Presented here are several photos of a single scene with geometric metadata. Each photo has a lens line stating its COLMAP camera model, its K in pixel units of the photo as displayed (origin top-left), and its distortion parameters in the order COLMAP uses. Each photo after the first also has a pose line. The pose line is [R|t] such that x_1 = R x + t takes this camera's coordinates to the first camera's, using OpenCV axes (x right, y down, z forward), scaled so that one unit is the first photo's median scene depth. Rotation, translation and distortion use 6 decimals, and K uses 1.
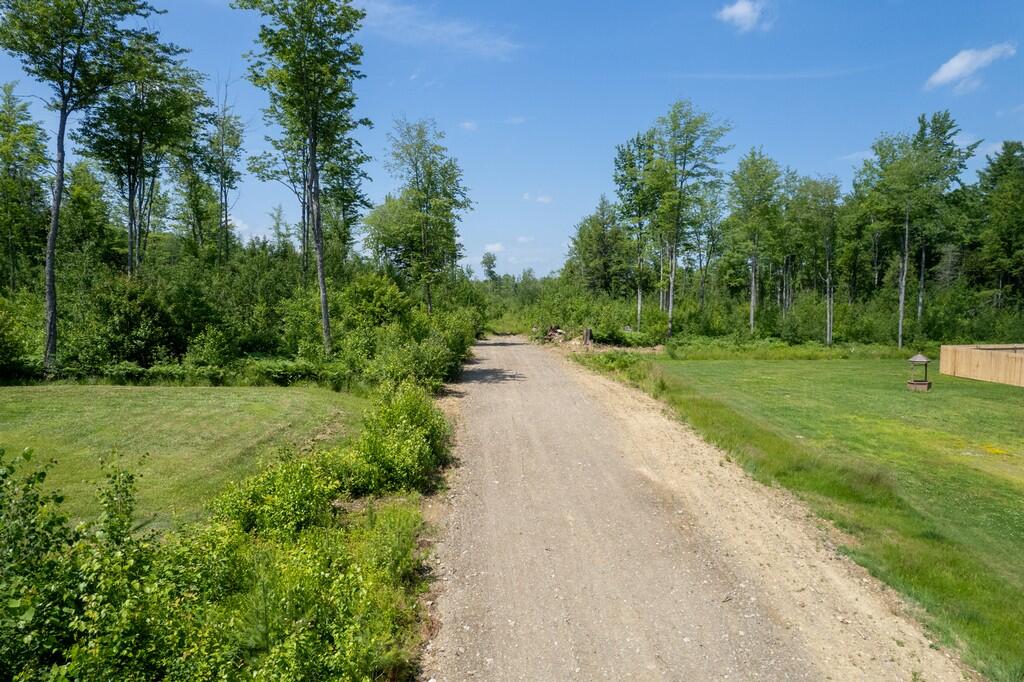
lens RADIAL K [[659.5, 0, 508.1], [0, 659.5, 349.6], [0, 0, 1]] dist [-0.065624, 0.064268]
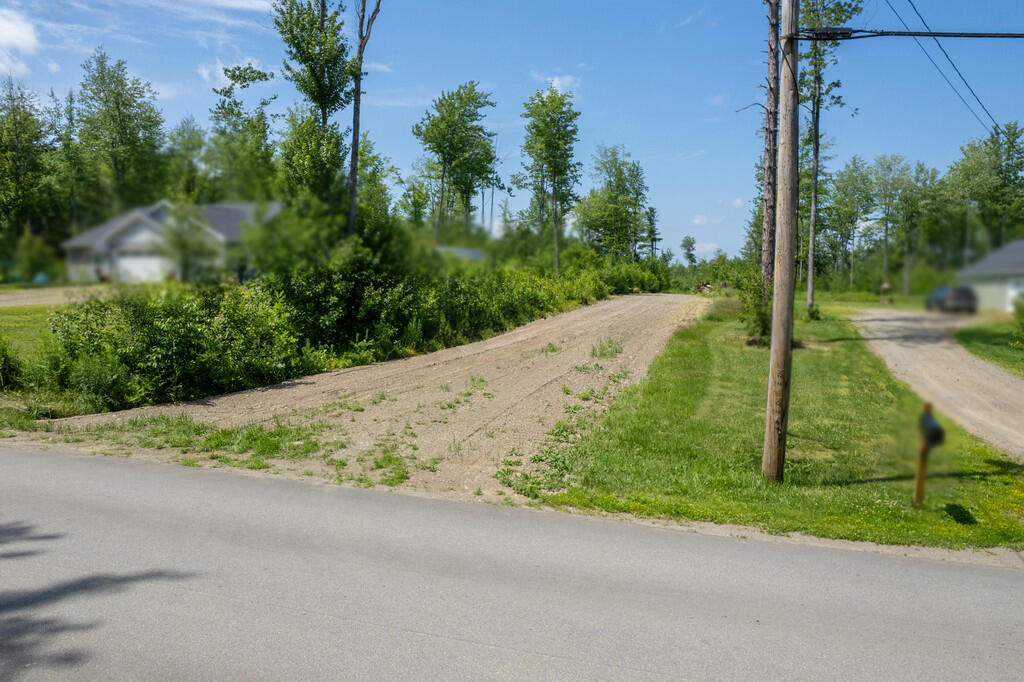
lens RADIAL K [[659.5, 0, 504.6], [0, 659.5, 337.8], [0, 0, 1]] dist [-0.065624, 0.064268]
pose [[0.952387, 0.037557, -0.302570, 0.091775], [-0.036088, 0.999294, 0.010448, 0.083013], [0.302749, 0.000968, 0.953070, -0.474261]]
